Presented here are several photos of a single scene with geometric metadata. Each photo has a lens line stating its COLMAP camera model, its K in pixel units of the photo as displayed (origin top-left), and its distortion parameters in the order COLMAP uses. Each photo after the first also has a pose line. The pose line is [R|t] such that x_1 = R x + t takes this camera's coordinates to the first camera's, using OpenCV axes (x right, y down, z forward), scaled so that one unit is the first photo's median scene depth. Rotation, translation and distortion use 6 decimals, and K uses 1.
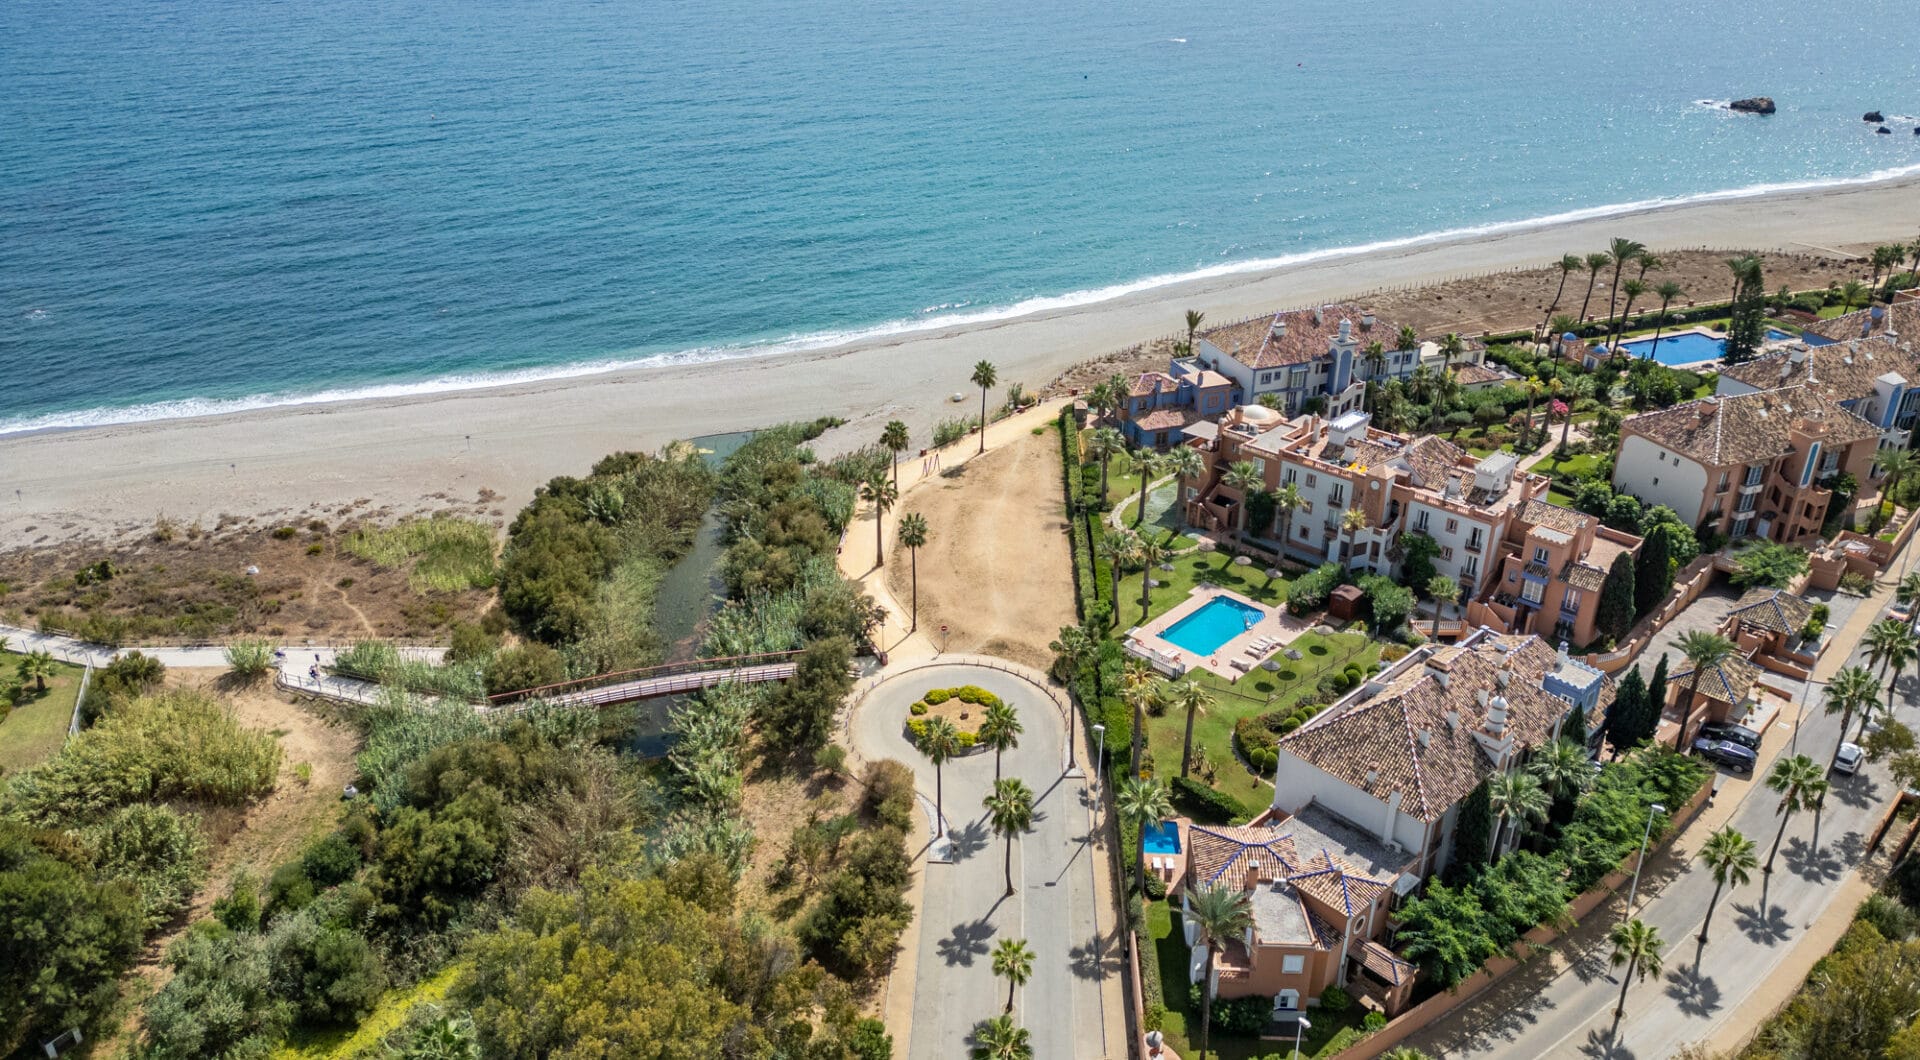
lens RADIAL K [[1334.7, 0, 960.0], [0, 1334.7, 530.0], [0, 0, 1]] dist [0.079926, -0.086463]
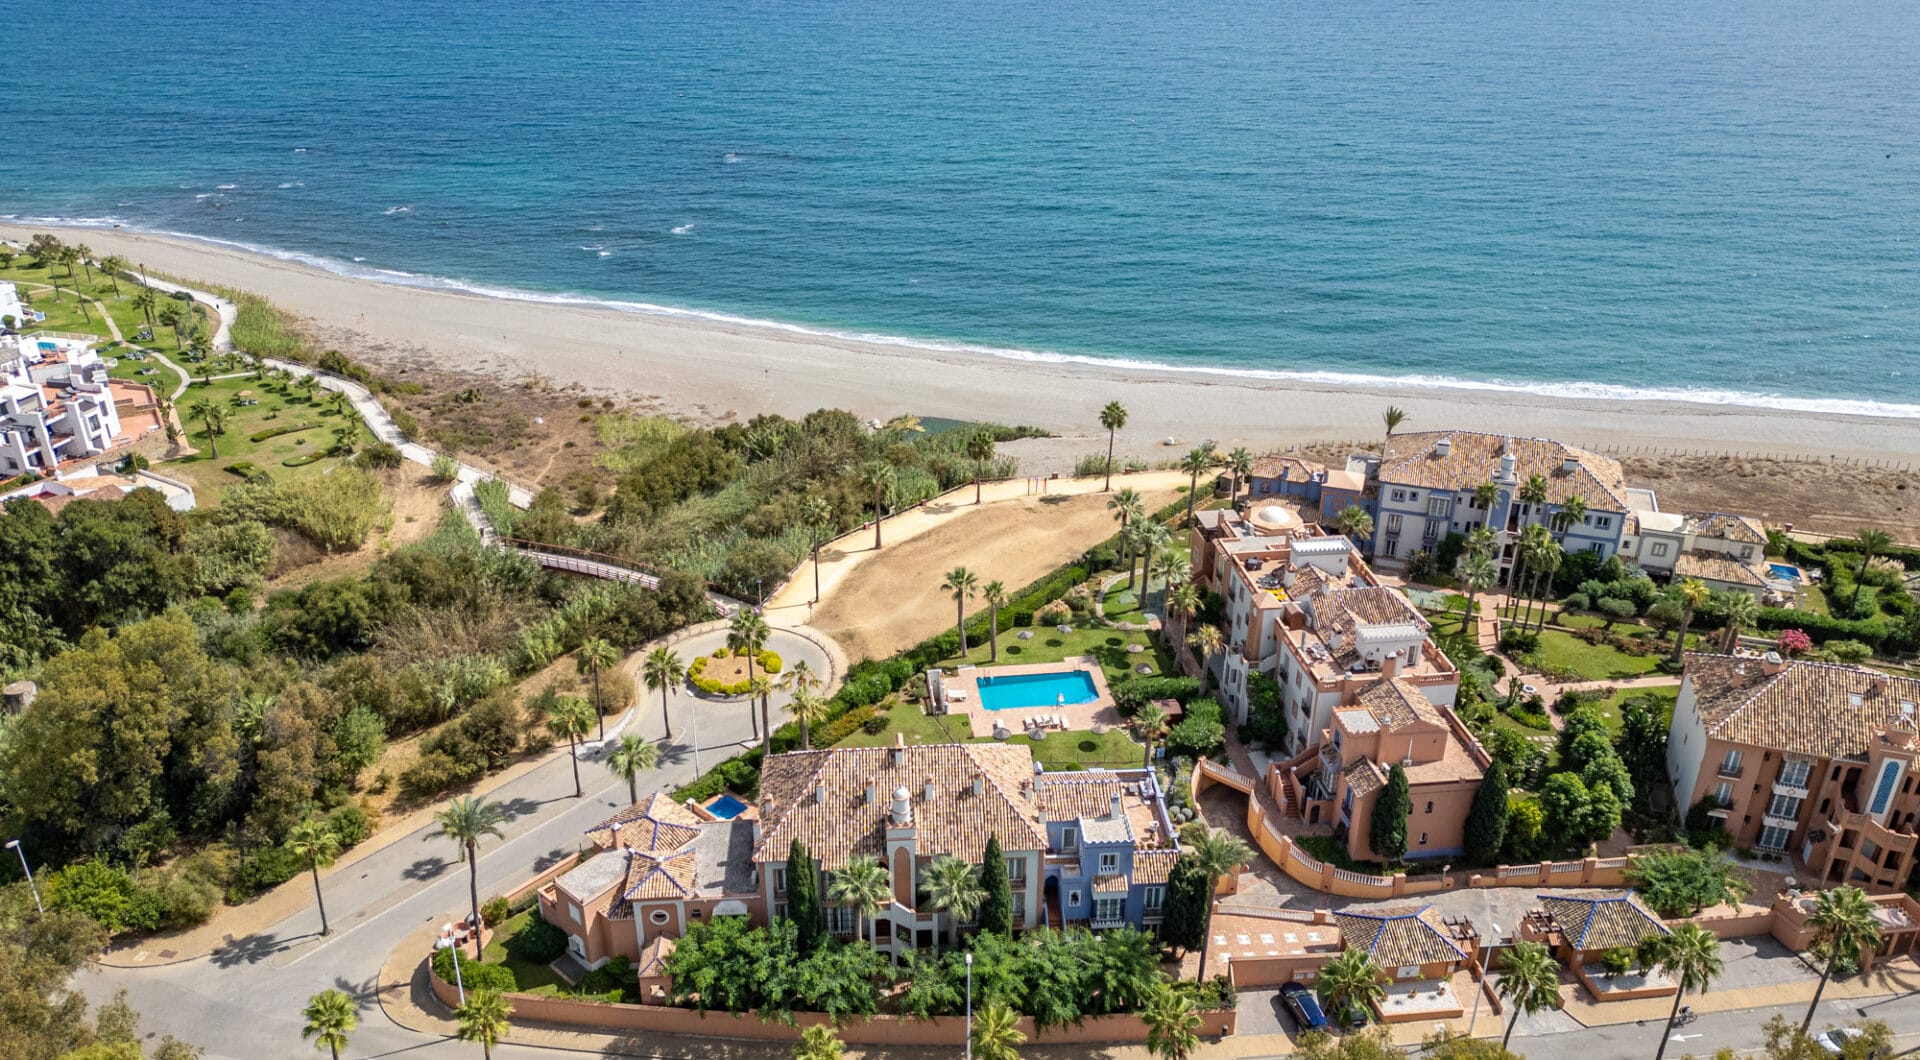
lens RADIAL K [[1334.7, 0, 960.0], [0, 1334.7, 530.0], [0, 0, 1]] dist [0.079926, -0.086463]
pose [[0.779132, 0.279890, -0.560905, 0.653274], [-0.284302, 0.955243, 0.081751, -0.104947], [0.558682, 0.095771, 0.823834, 0.137871]]
